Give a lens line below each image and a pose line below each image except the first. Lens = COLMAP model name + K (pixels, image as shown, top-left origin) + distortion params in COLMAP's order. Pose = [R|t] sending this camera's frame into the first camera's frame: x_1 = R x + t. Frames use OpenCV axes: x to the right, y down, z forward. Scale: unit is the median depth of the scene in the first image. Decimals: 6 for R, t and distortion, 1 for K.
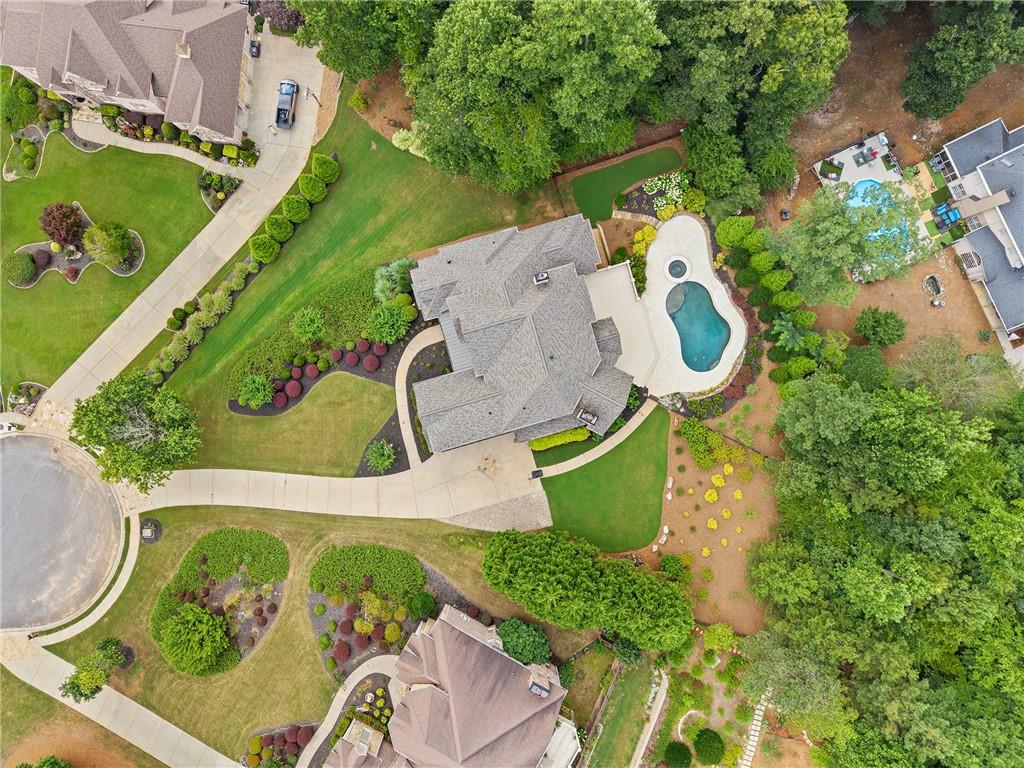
lens RADIAL K [[684.9, 0, 516.8], [0, 684.9, 391.3], [0, 0, 1]] dist [0.054533, -0.095610]
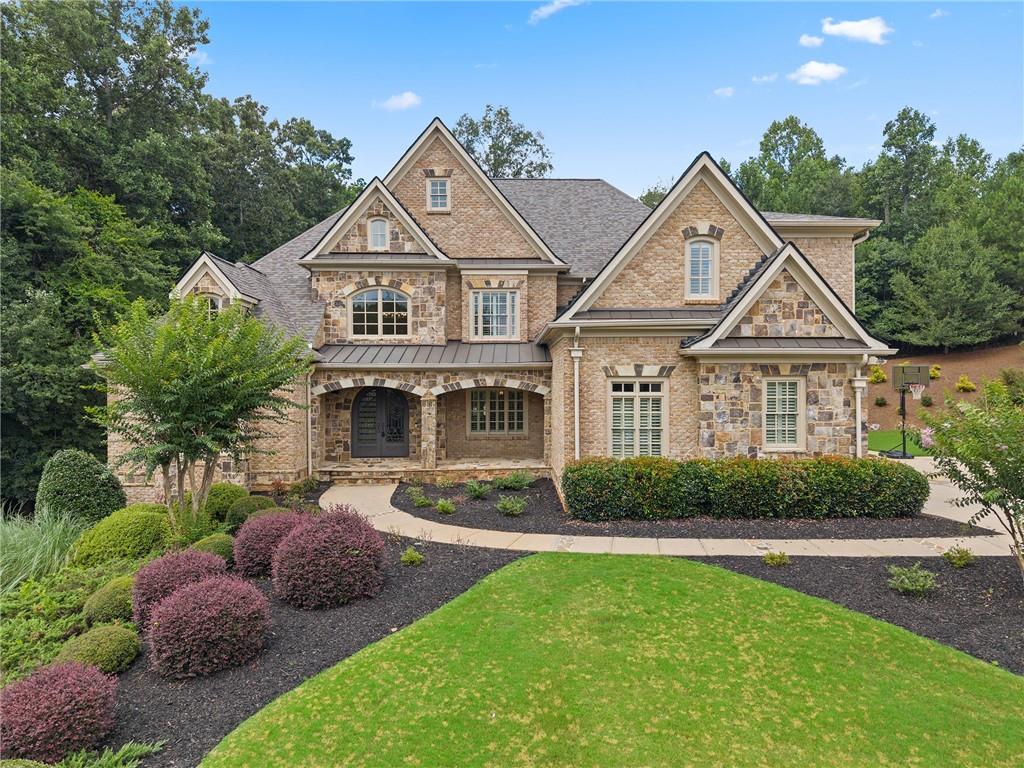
lens RADIAL K [[684.9, 0, 516.8], [0, 684.9, 391.3], [0, 0, 1]] dist [0.054533, -0.095610]
pose [[0.255865, -0.076489, 0.963682, -0.325266], [0.966291, -0.009188, -0.257287, 0.031172], [0.028534, 0.997028, 0.071560, 0.931362]]
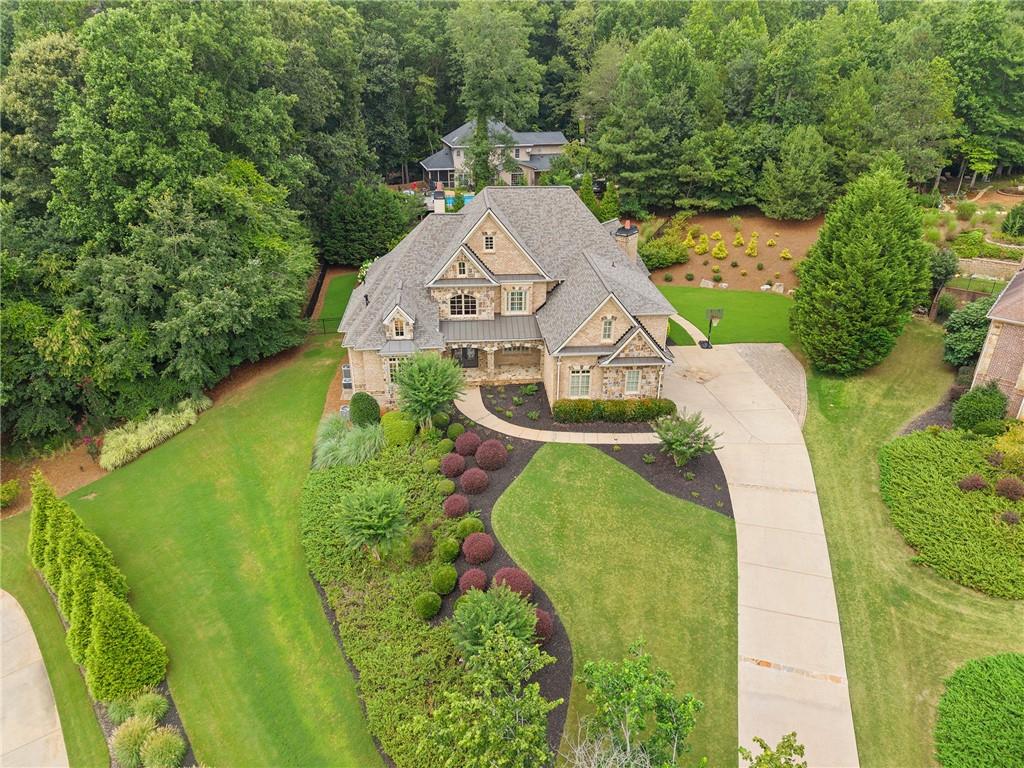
lens RADIAL K [[684.9, 0, 516.8], [0, 684.9, 391.3], [0, 0, 1]] dist [0.054533, -0.095610]
pose [[0.182093, -0.496105, 0.848953, -0.590426], [0.983208, 0.081294, -0.163384, 0.052681], [0.012041, 0.864448, 0.502577, 0.691401]]
